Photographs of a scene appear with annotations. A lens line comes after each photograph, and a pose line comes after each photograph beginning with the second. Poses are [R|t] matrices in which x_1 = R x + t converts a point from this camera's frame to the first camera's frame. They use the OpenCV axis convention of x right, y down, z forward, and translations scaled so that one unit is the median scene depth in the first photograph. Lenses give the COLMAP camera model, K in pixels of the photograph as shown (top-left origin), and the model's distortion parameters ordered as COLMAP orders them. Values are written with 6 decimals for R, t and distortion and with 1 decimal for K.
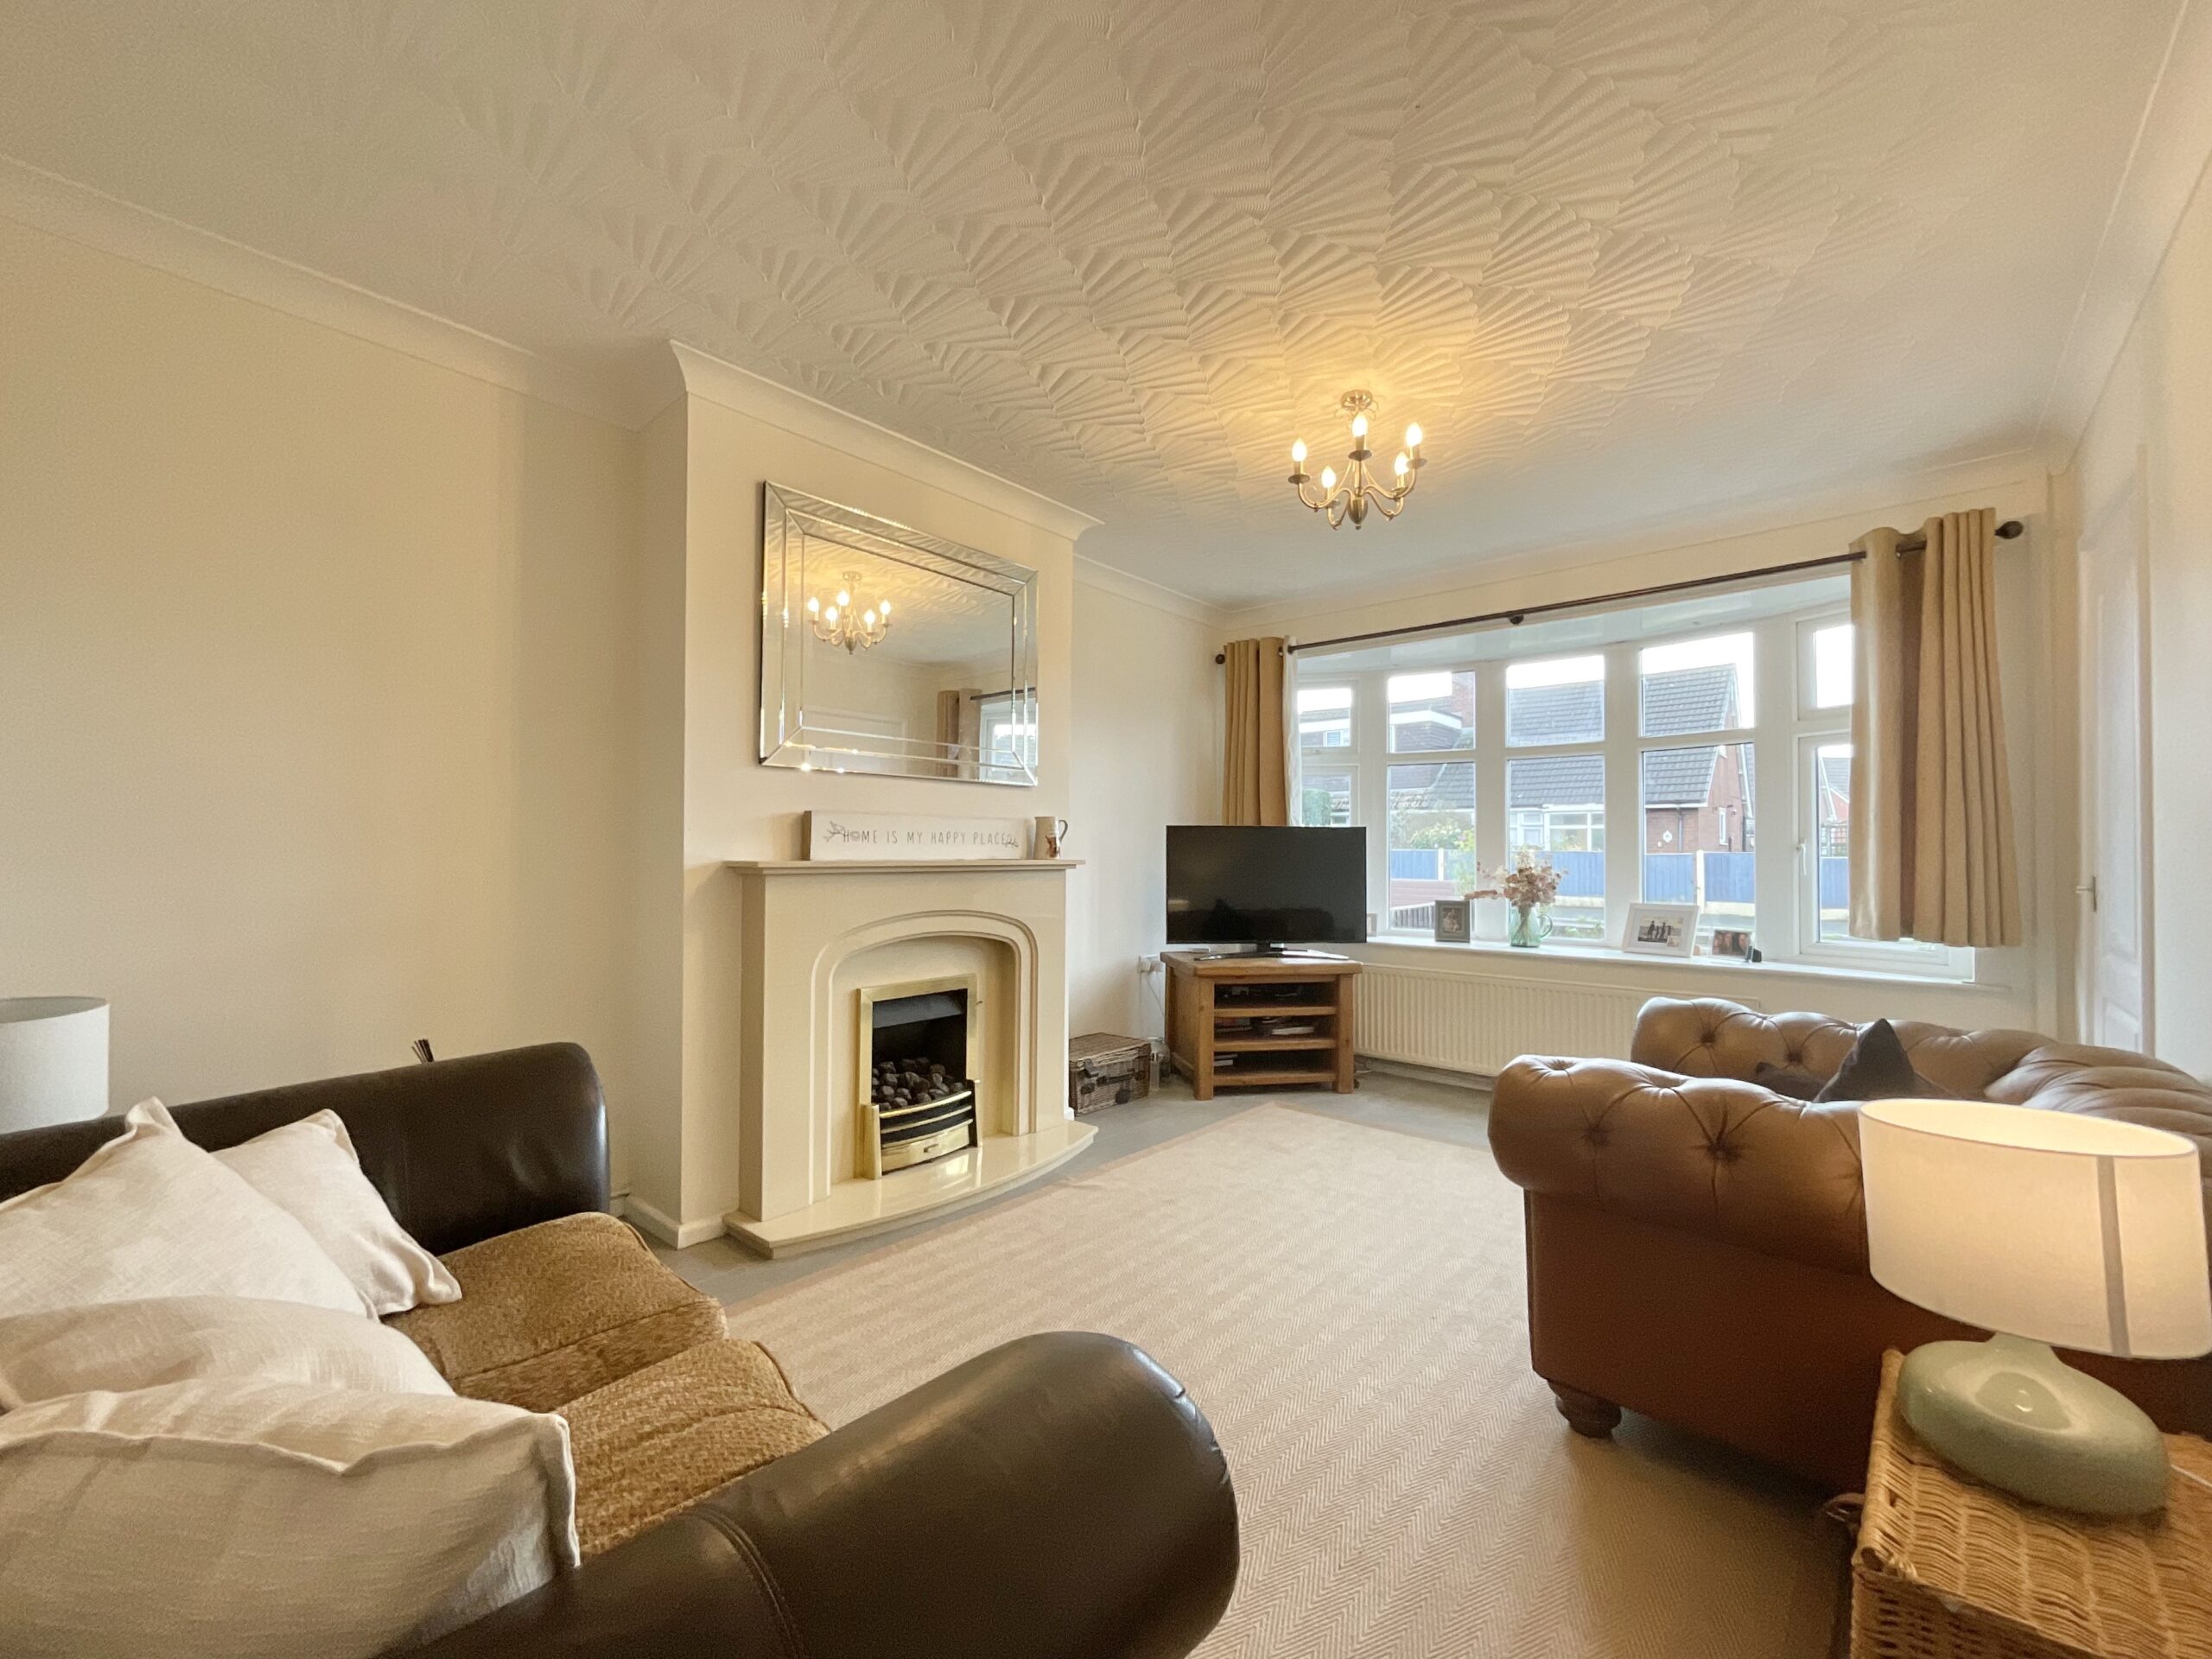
lens RADIAL K [[898.0, 0, 1103.8], [0, 898.0, 839.0], [0, 0, 1]] dist [-0.000535, -0.000042]
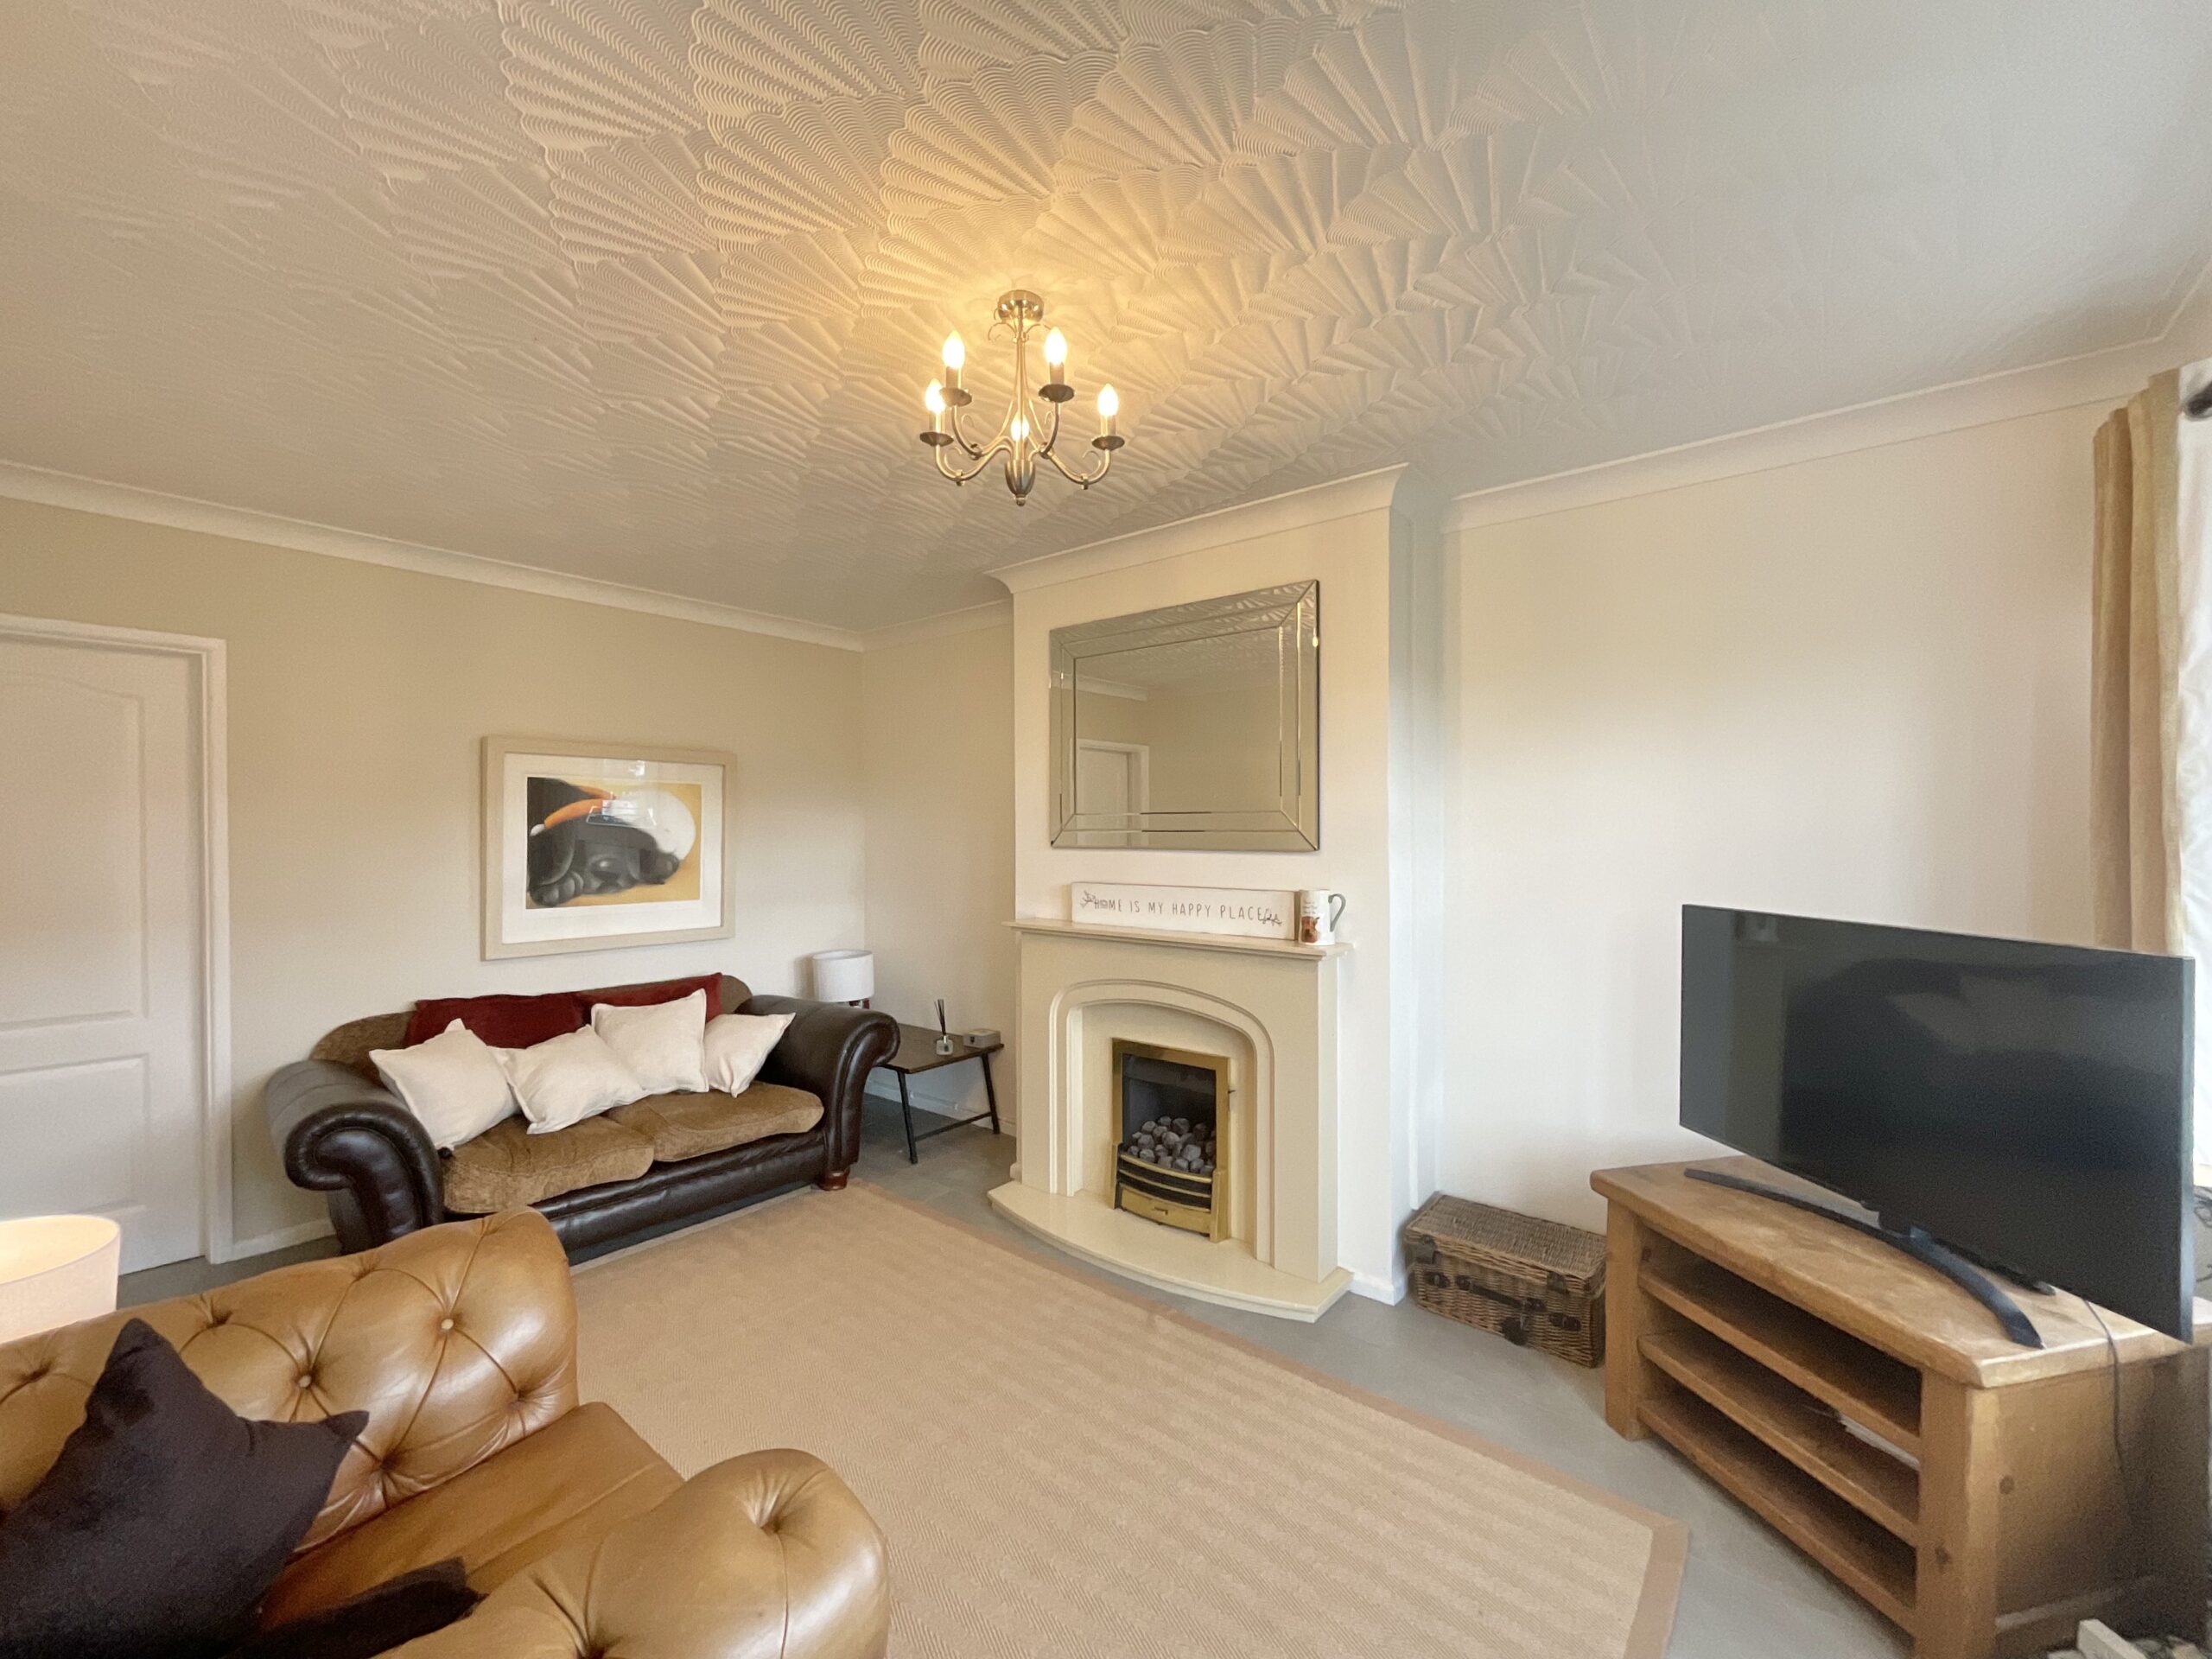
lens RADIAL K [[898.0, 0, 1103.8], [0, 898.0, 839.0], [0, 0, 1]] dist [-0.000535, -0.000042]
pose [[0.047145, 0.008318, -0.998853, 0.762637], [0.017687, 0.999802, 0.009160, -0.085039], [0.998731, -0.018098, 0.046989, 0.825052]]
